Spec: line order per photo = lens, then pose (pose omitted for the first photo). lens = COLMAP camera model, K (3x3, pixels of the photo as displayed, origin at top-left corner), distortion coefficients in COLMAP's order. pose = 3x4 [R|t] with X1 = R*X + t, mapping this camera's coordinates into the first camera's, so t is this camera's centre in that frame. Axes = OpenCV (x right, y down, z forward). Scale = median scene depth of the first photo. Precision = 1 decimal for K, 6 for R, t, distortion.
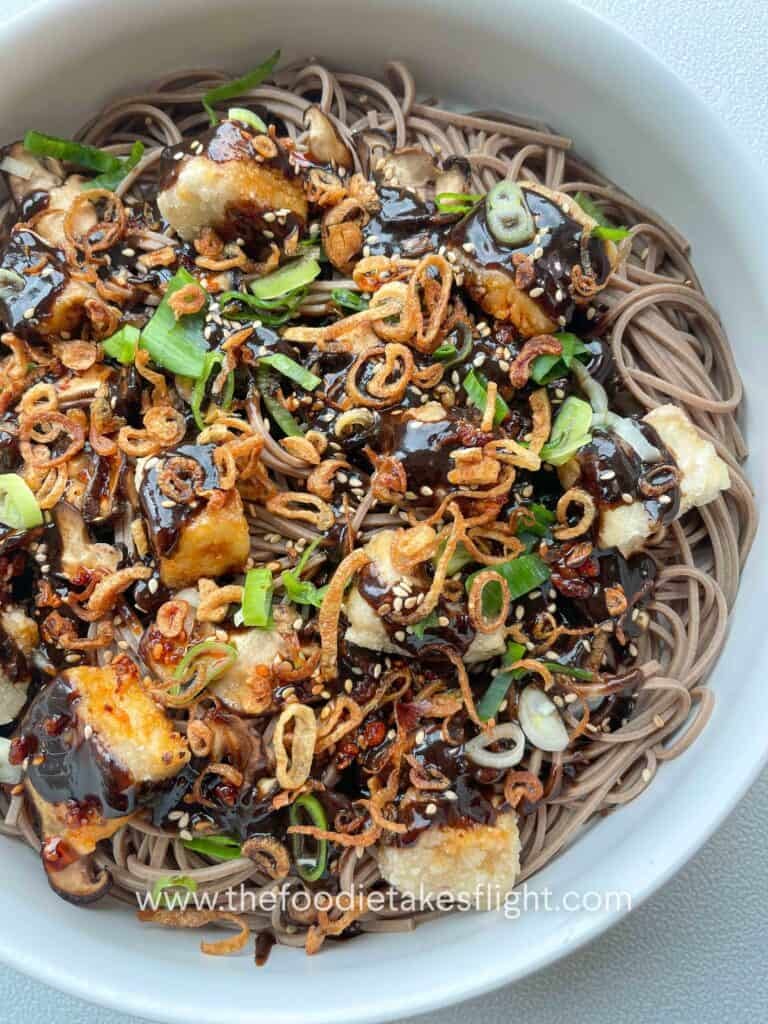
lens RADIAL K [[795.8, 0, 384.0], [0, 795.8, 512.0], [0, 0, 1]] dist [0.002852, -0.000212]
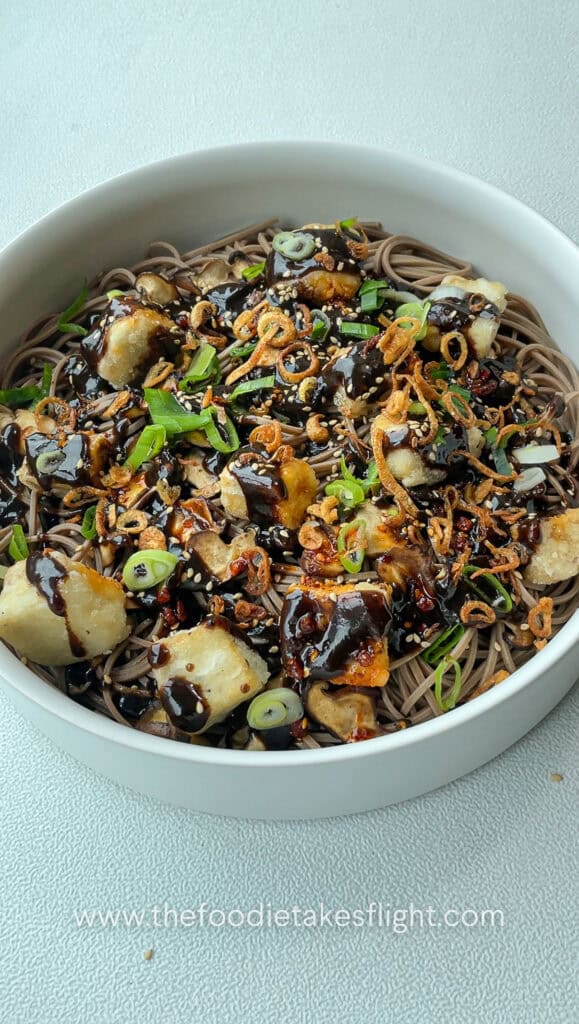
lens RADIAL K [[907.6, 0, 289.5], [0, 907.6, 512.0], [0, 0, 1]] dist [0.083051, -0.243120]
pose [[0.747440, -0.579517, 0.324799, -0.744212], [0.657313, 0.716003, -0.235117, 0.426966], [-0.096303, 0.389230, 0.916093, -0.459872]]
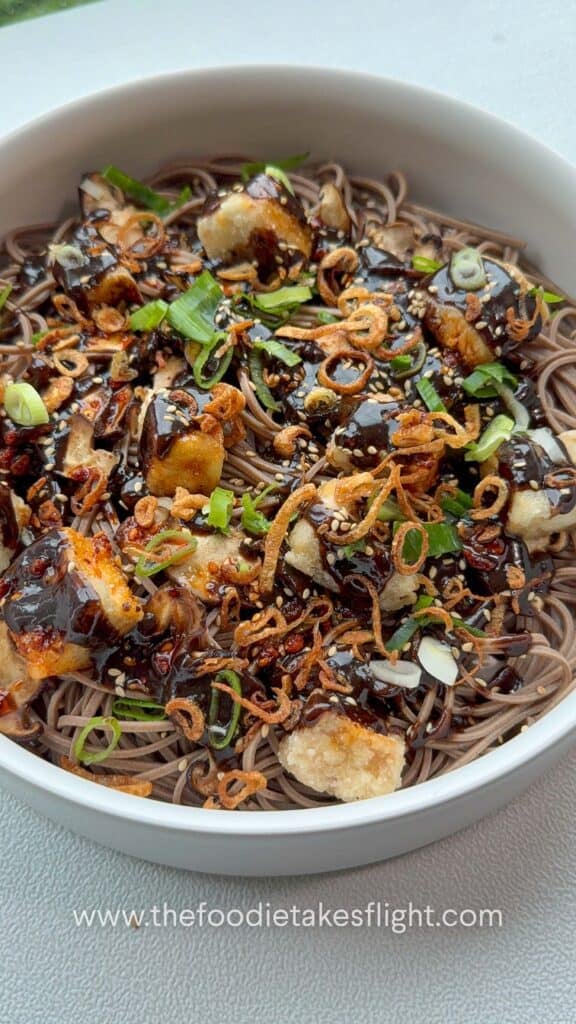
lens RADIAL K [[907.6, 0, 288.0], [0, 907.6, 512.0], [0, 0, 1]] dist [0.083051, -0.243120]
pose [[0.983879, 0.173833, -0.042010, 0.001381], [-0.178775, 0.949787, -0.256796, 0.424779], [-0.004739, 0.260167, 0.965552, -0.318961]]
